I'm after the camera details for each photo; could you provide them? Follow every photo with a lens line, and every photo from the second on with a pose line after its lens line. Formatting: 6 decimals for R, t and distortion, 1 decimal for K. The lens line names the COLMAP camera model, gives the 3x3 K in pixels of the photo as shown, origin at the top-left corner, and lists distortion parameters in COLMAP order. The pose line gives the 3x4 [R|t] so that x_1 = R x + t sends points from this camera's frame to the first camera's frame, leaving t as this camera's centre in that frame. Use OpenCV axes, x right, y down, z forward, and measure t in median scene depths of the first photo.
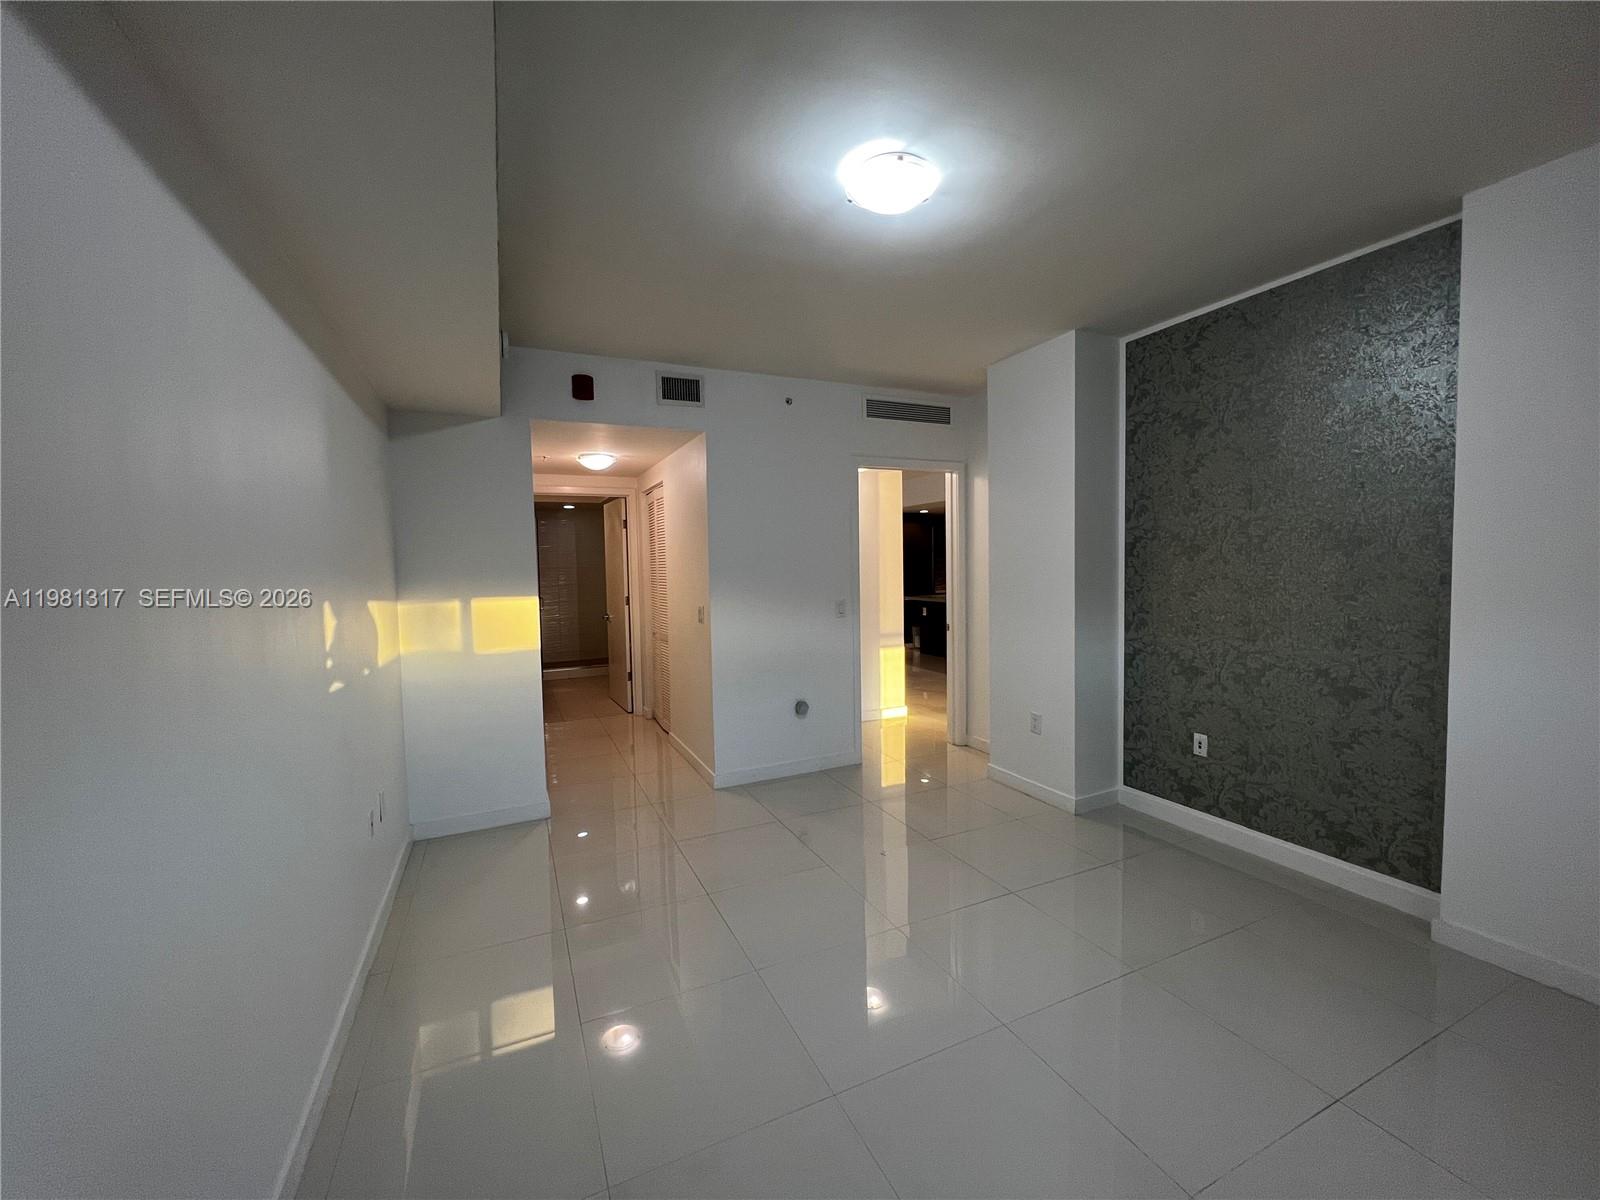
lens RADIAL K [[639.8, 0, 798.4], [0, 639.8, 597.4], [0, 0, 1]] dist [0.004198, 0.000024]
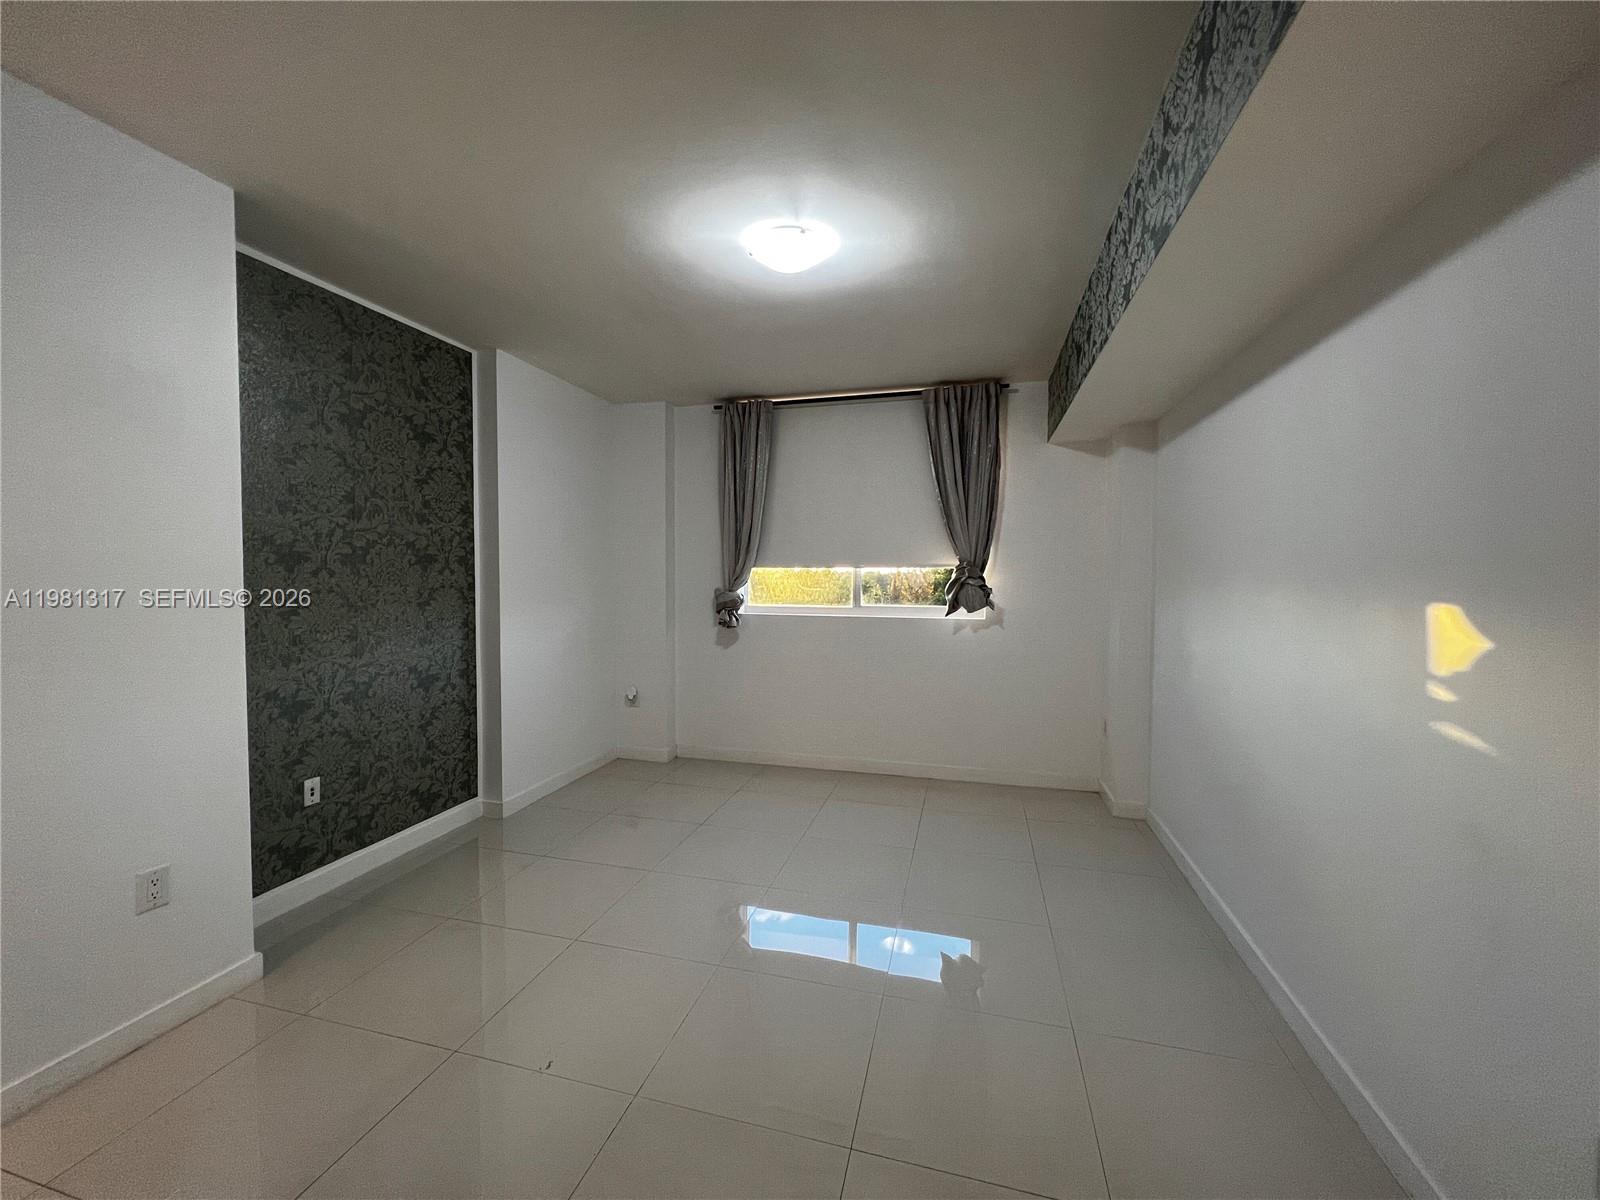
lens RADIAL K [[639.8, 0, 796.2], [0, 639.8, 601.4], [0, 0, 1]] dist [0.004198, 0.000024]
pose [[-0.764783, -0.007908, 0.644239, -0.421542], [0.048493, 0.996382, 0.069798, -0.048582], [-0.642460, 0.084621, -0.761633, 1.289625]]
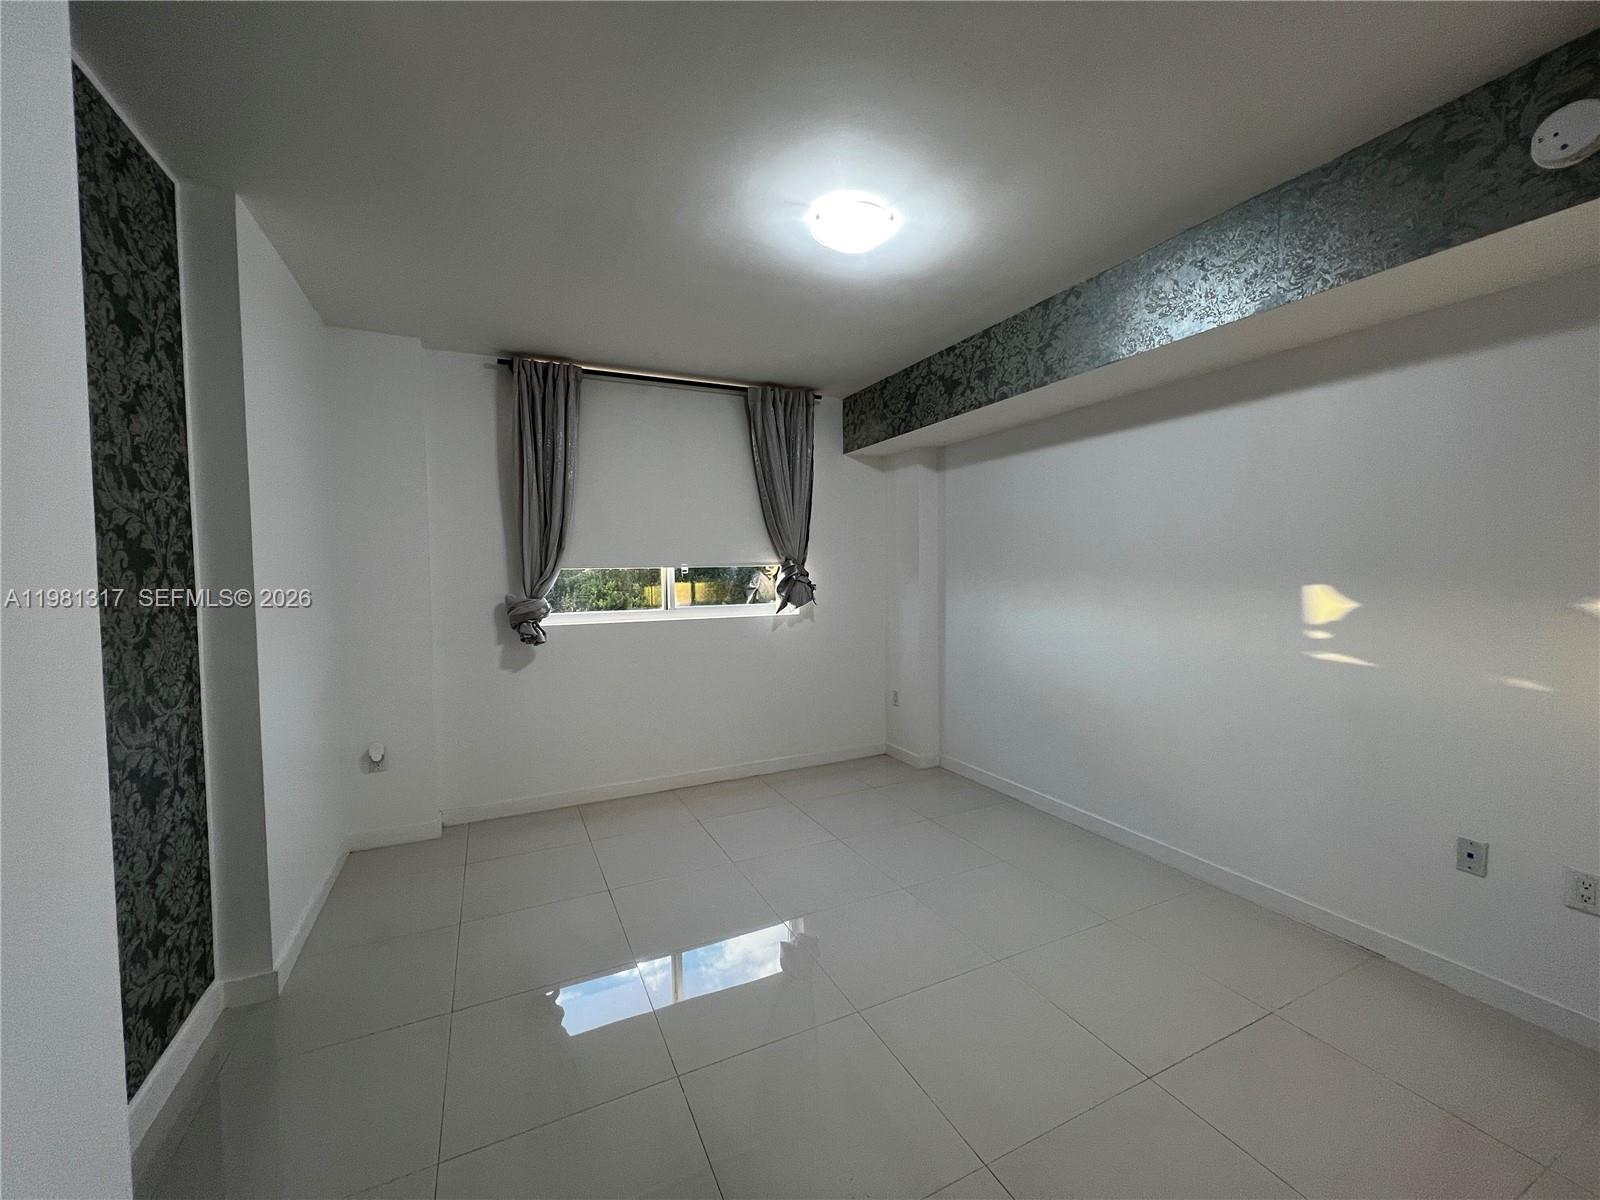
lens RADIAL K [[639.8, 0, 796.9], [0, 639.8, 598.1], [0, 0, 1]] dist [0.004198, 0.000024]
pose [[-0.999313, 0.035626, -0.010238, 0.180250], [0.034431, 0.994428, 0.099635, -0.076399], [0.013731, 0.099214, -0.994971, 1.433254]]
